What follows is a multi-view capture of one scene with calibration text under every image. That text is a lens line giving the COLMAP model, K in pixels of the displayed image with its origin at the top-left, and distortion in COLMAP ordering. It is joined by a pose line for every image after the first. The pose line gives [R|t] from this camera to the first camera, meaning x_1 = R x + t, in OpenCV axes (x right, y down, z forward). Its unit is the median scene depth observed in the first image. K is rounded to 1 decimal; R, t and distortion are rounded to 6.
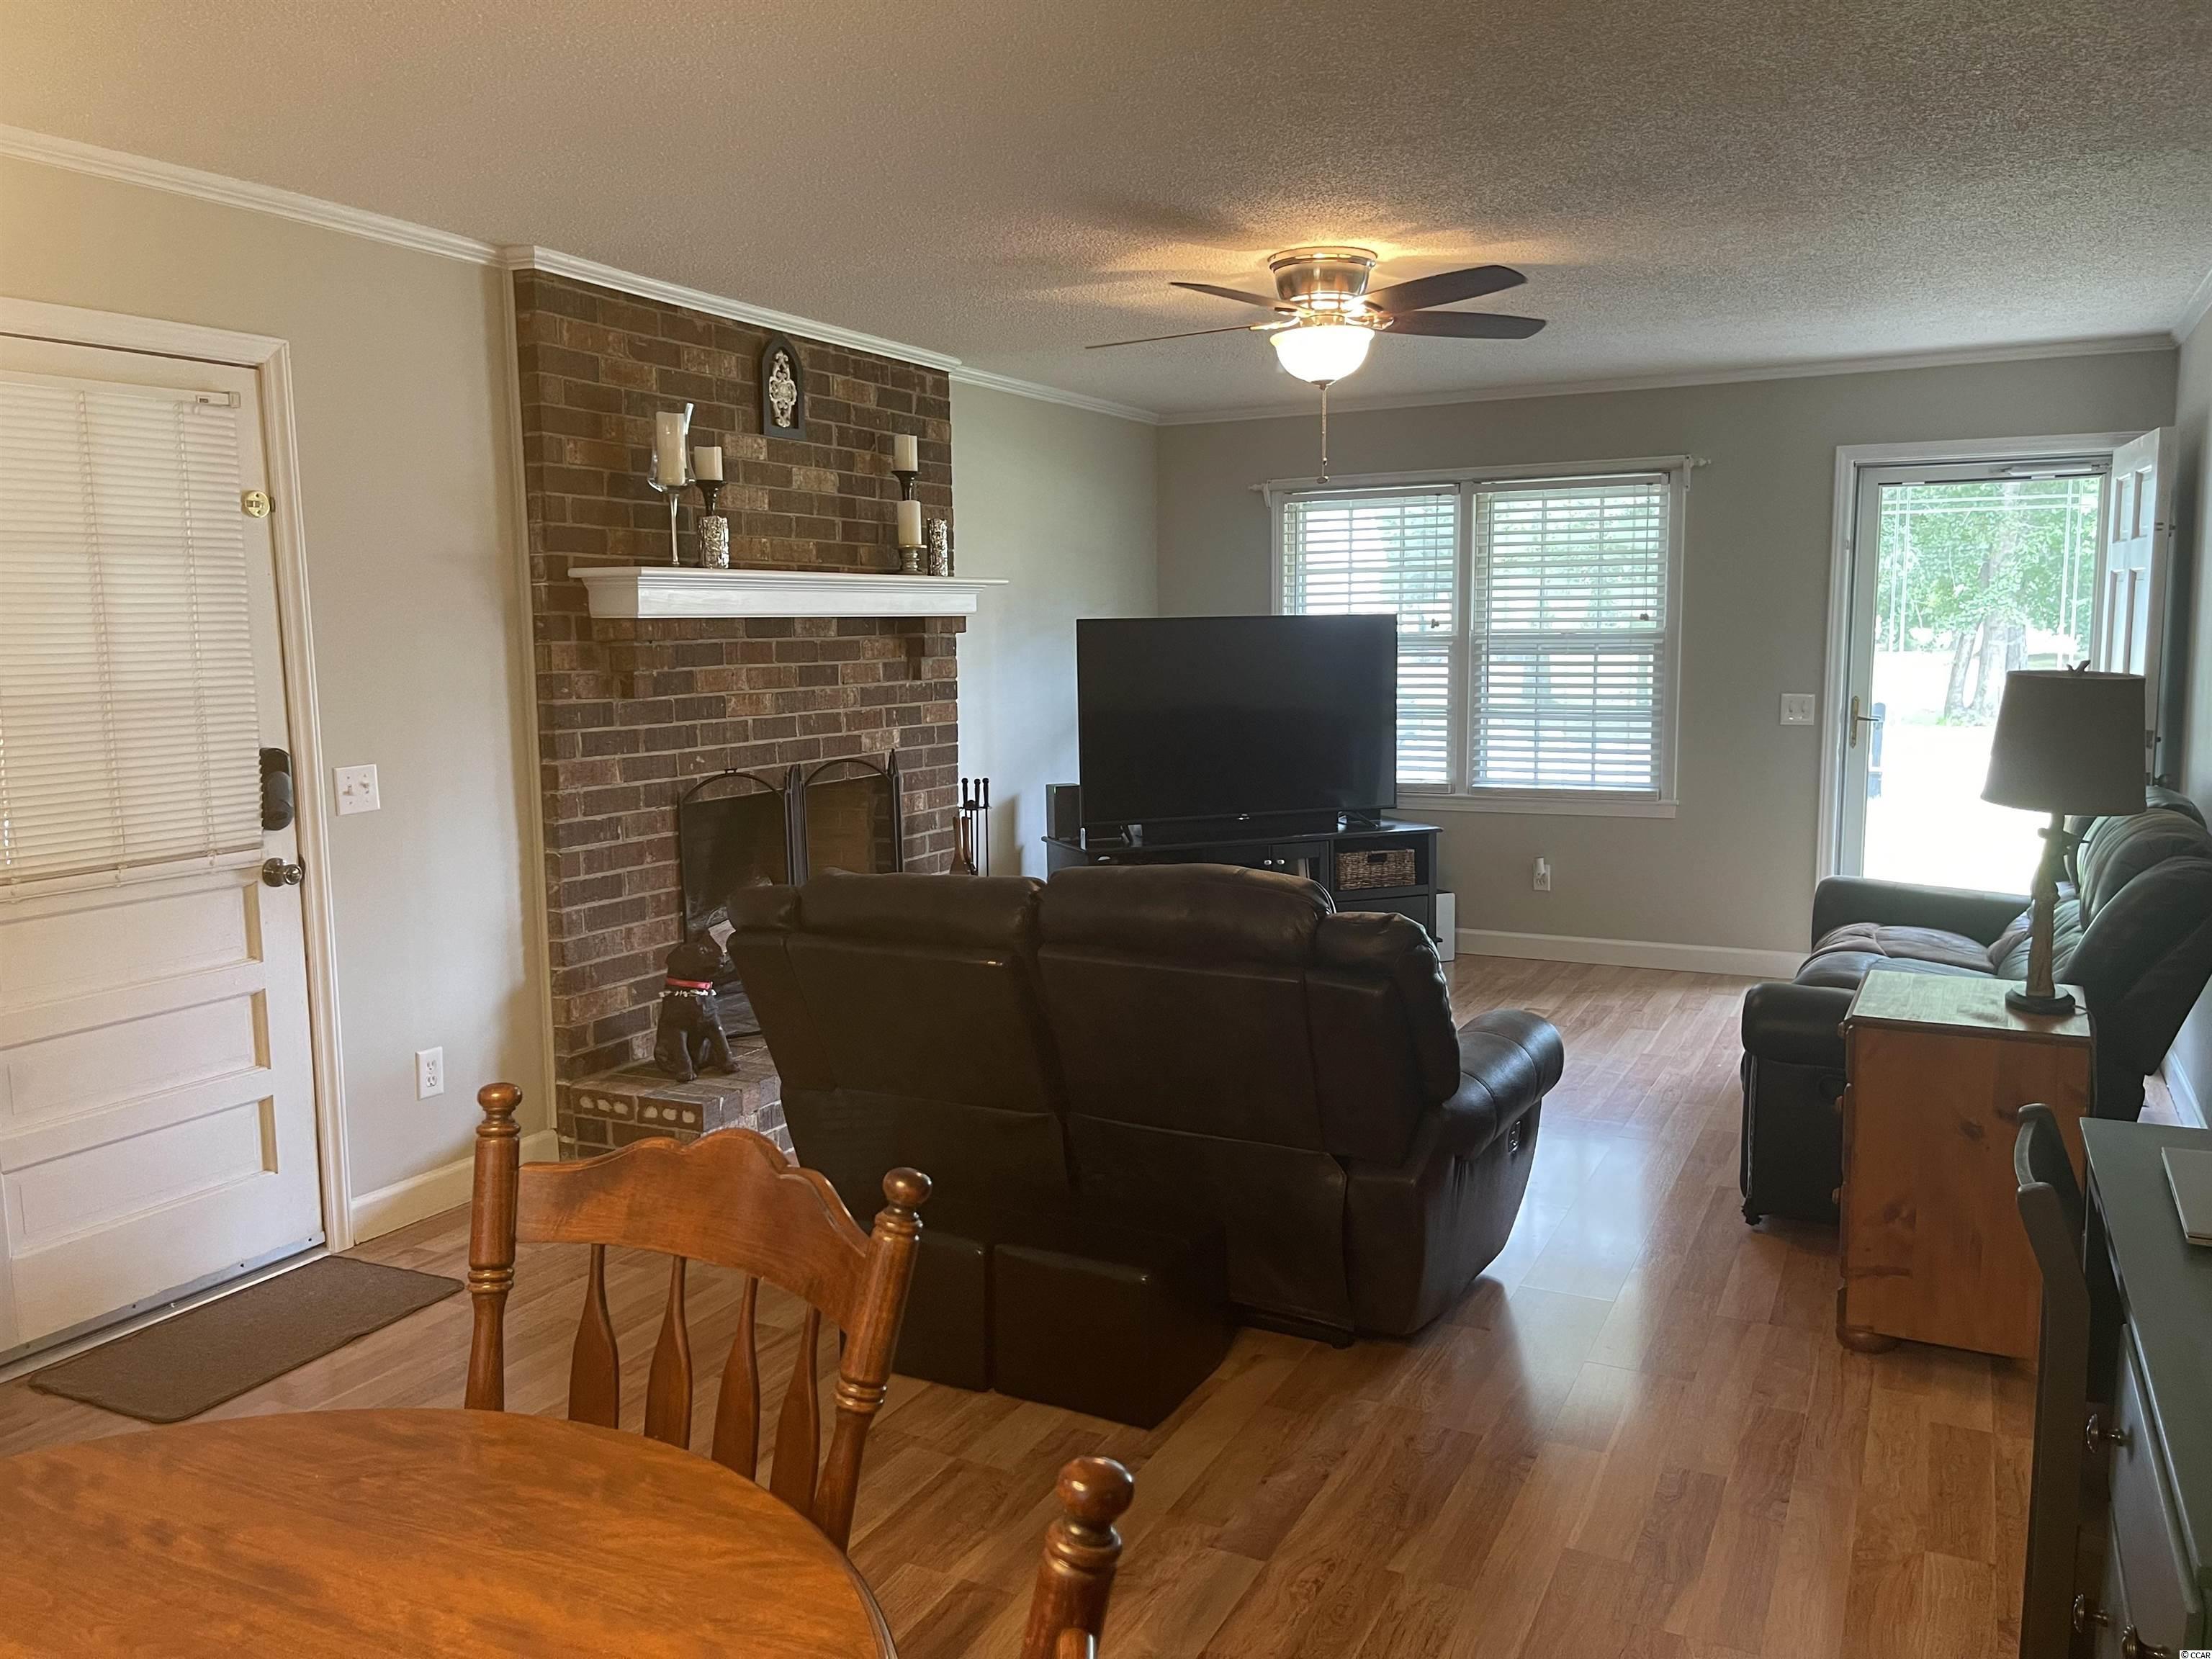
lens RADIAL K [[1672.2, 0, 1101.5], [0, 1672.2, 848.1], [0, 0, 1]] dist [0.061179, -0.065840]
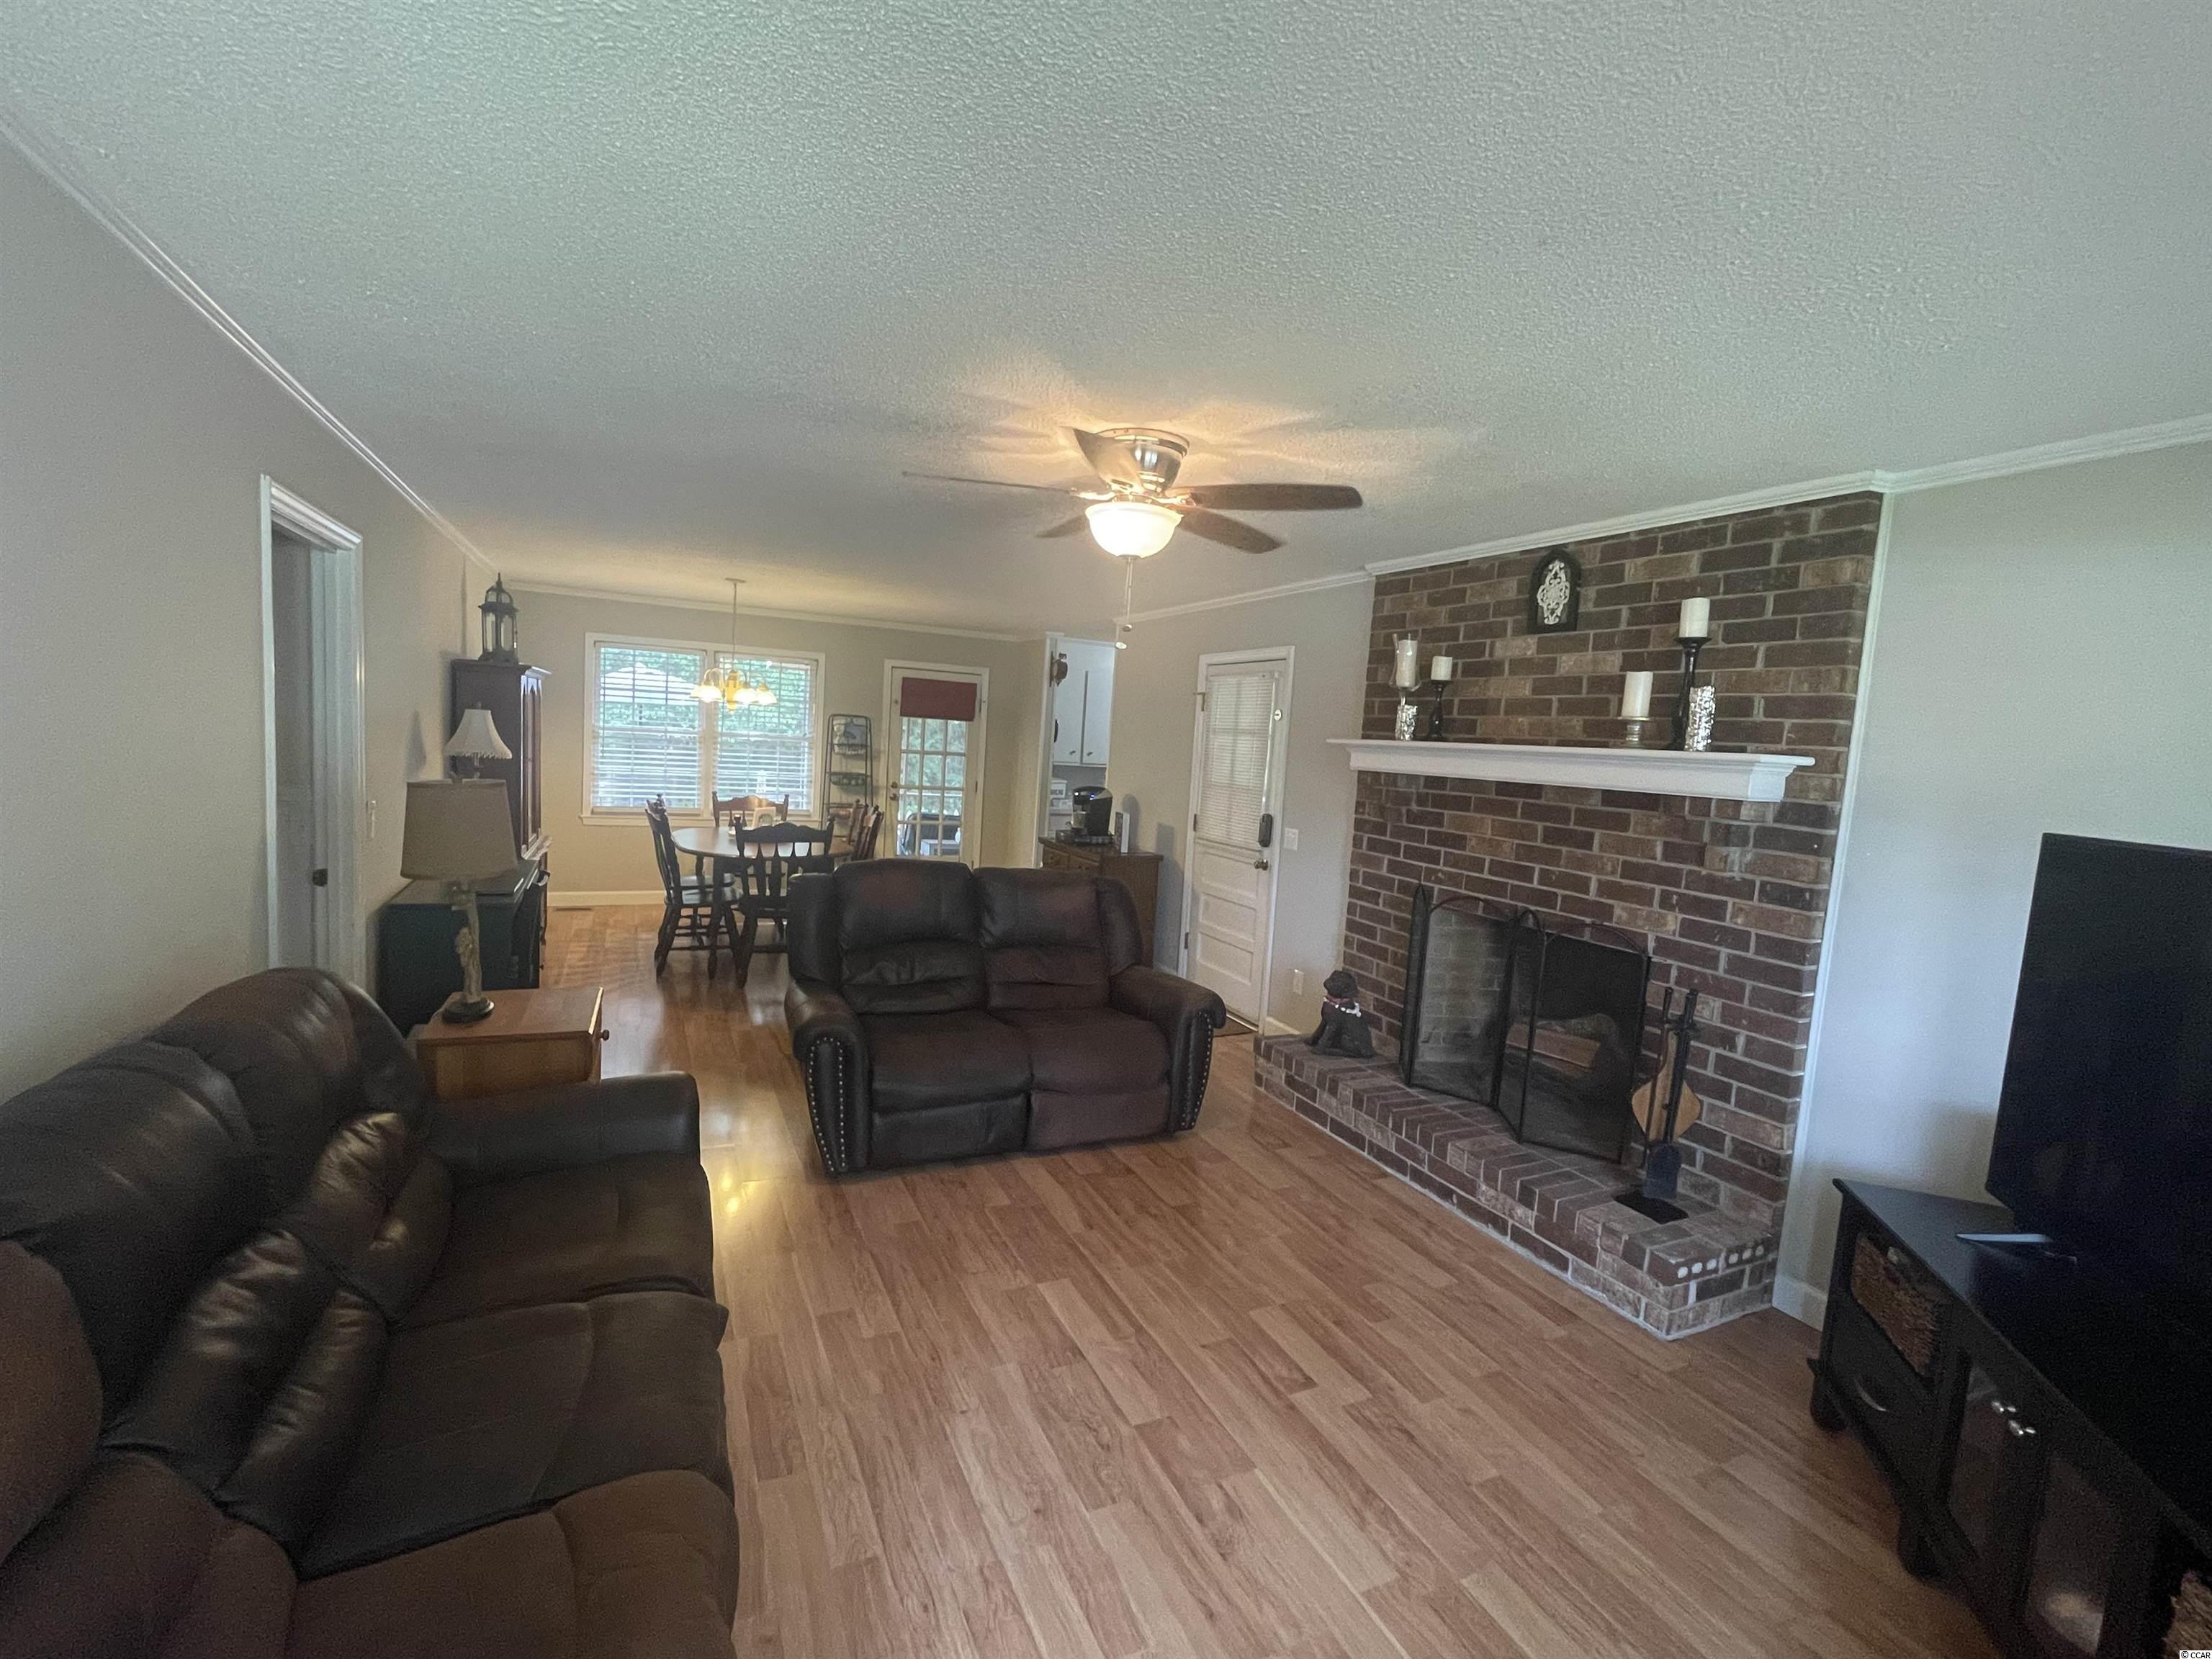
lens RADIAL K [[975.2, 0, 1085.8], [0, 975.2, 825.3], [0, 0, 1]] dist [-0.016762, 0.005875]
pose [[-0.625010, 0.049519, -0.779044, 0.532729], [-0.151524, 0.971308, 0.183304, -0.181505], [0.765769, 0.232611, -0.599574, 1.145710]]
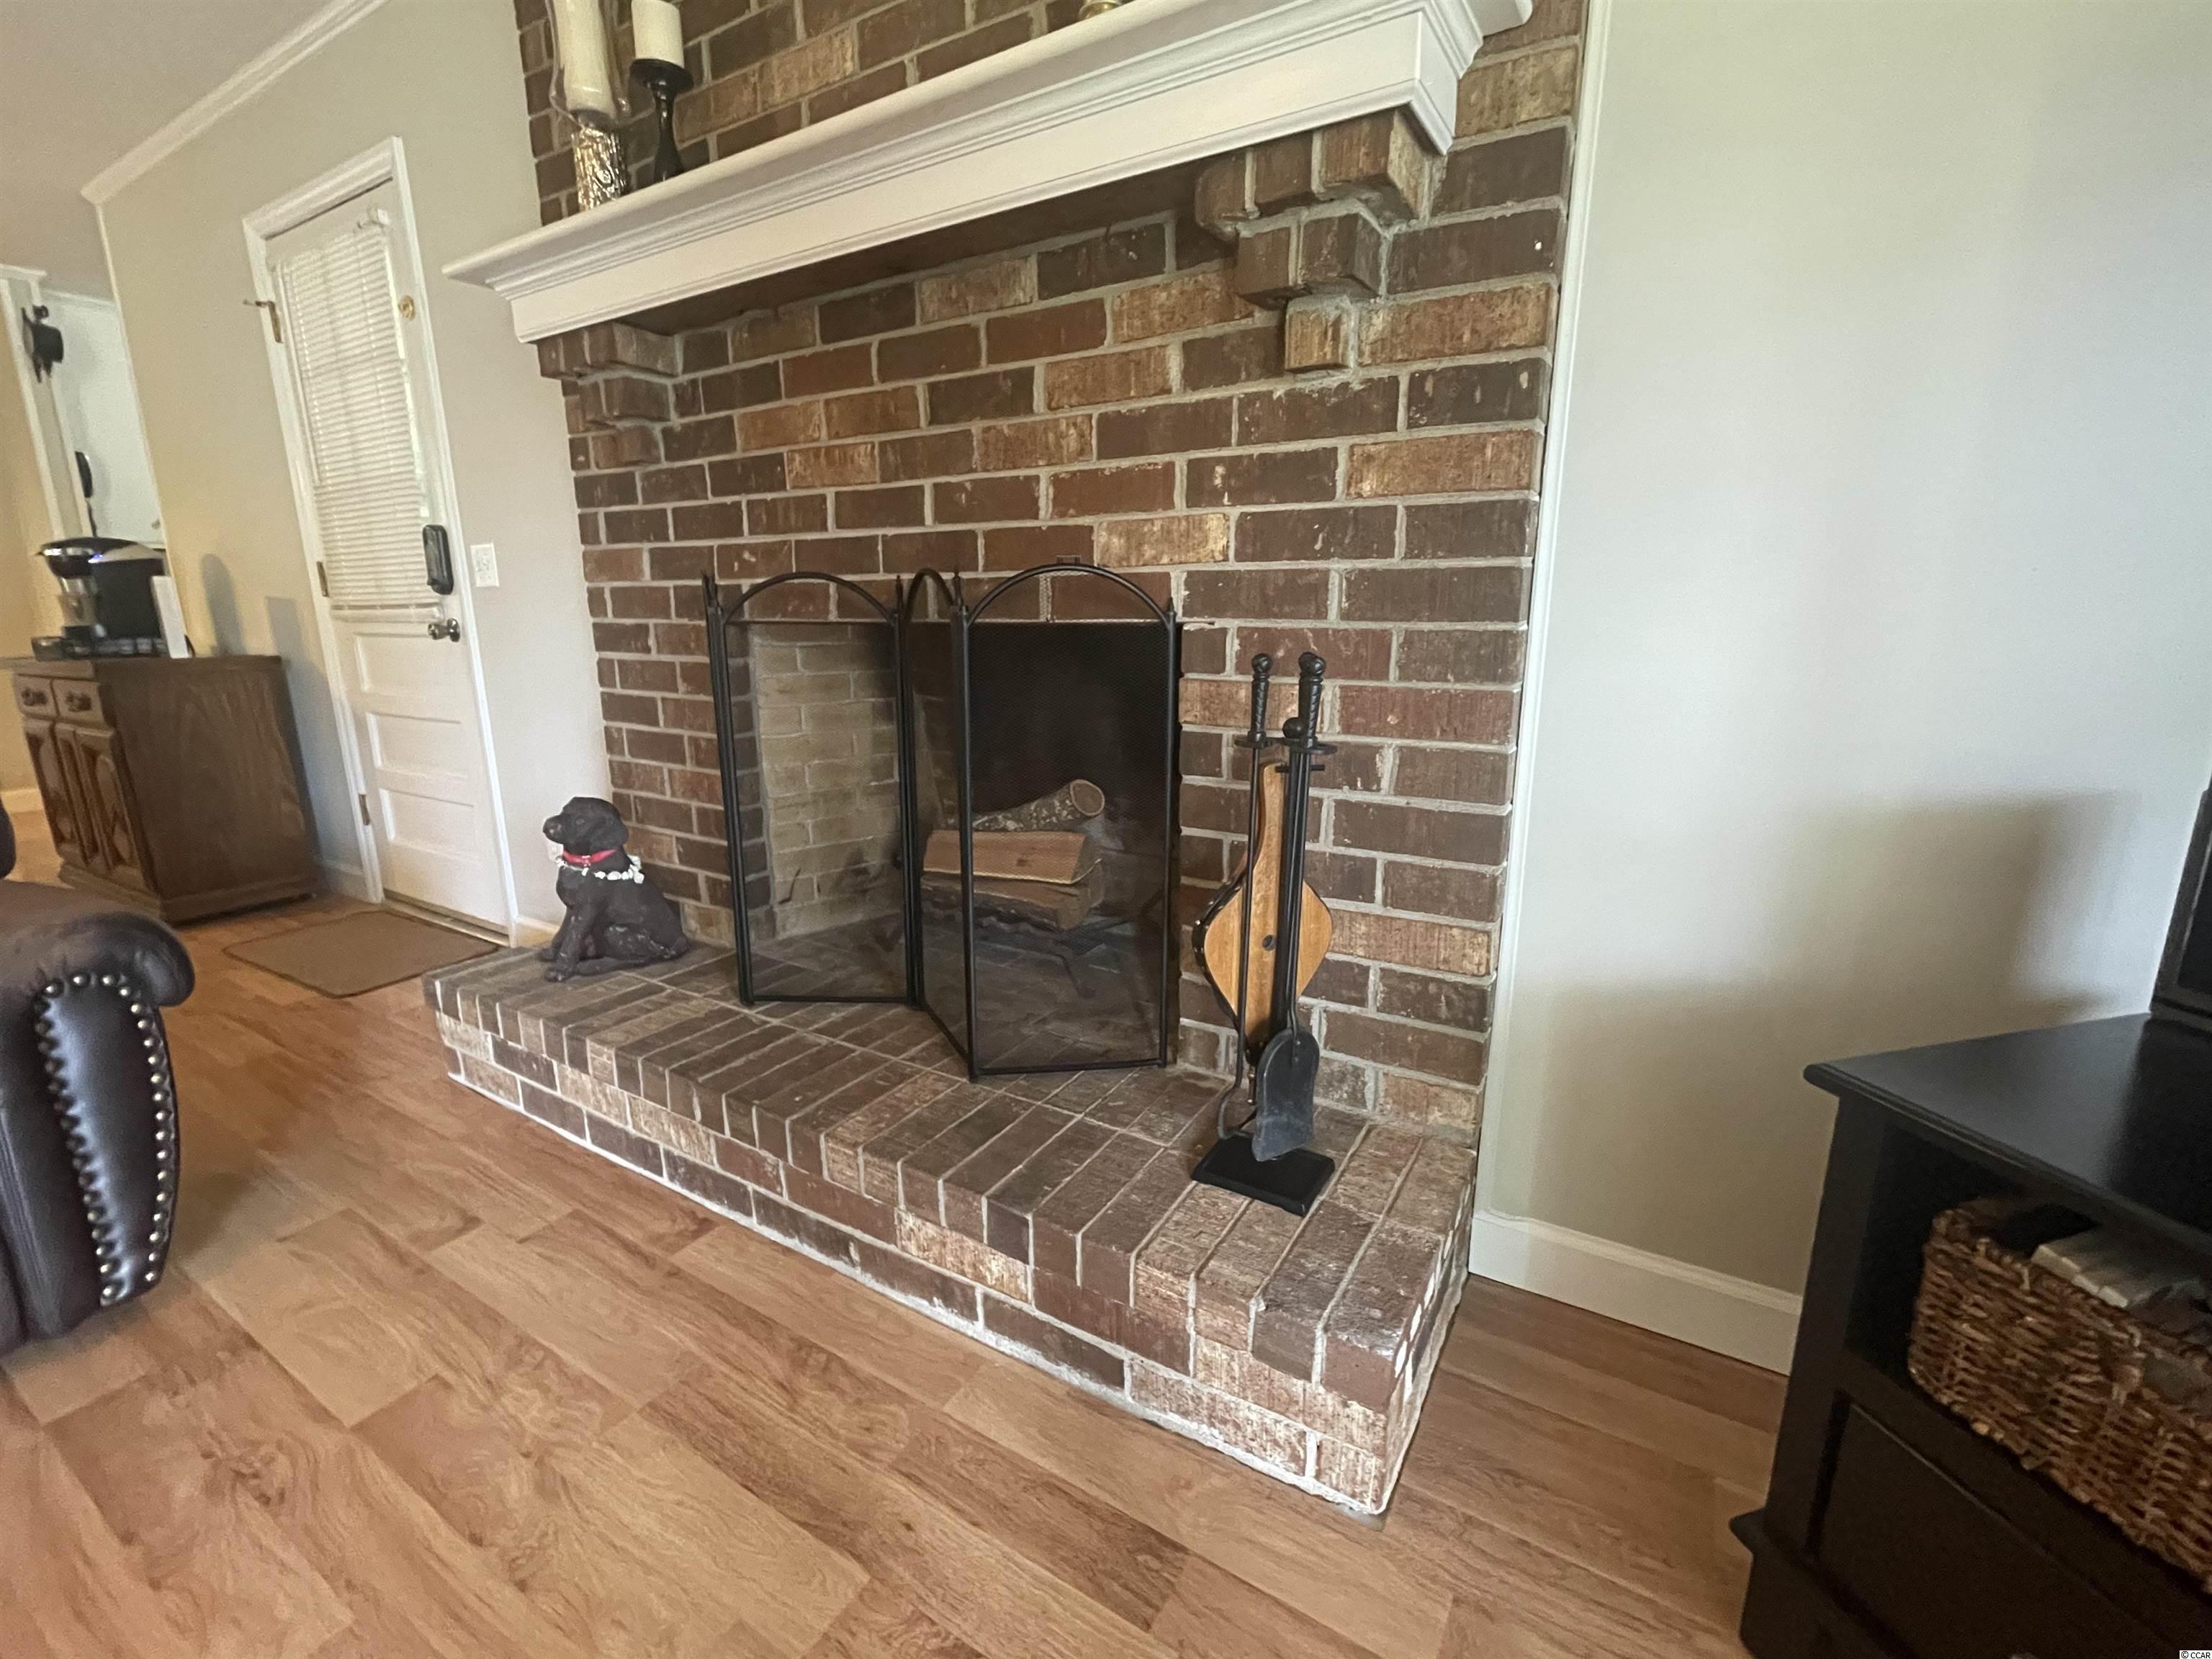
lens RADIAL K [[975.2, 0, 1100.8], [0, 975.2, 831.9], [0, 0, 1]] dist [-0.016762, 0.005875]
pose [[-0.082711, 0.244318, -0.966161, 0.136529], [-0.122743, 0.959604, 0.253168, -0.057502], [0.988986, 0.139530, -0.049382, 1.073179]]
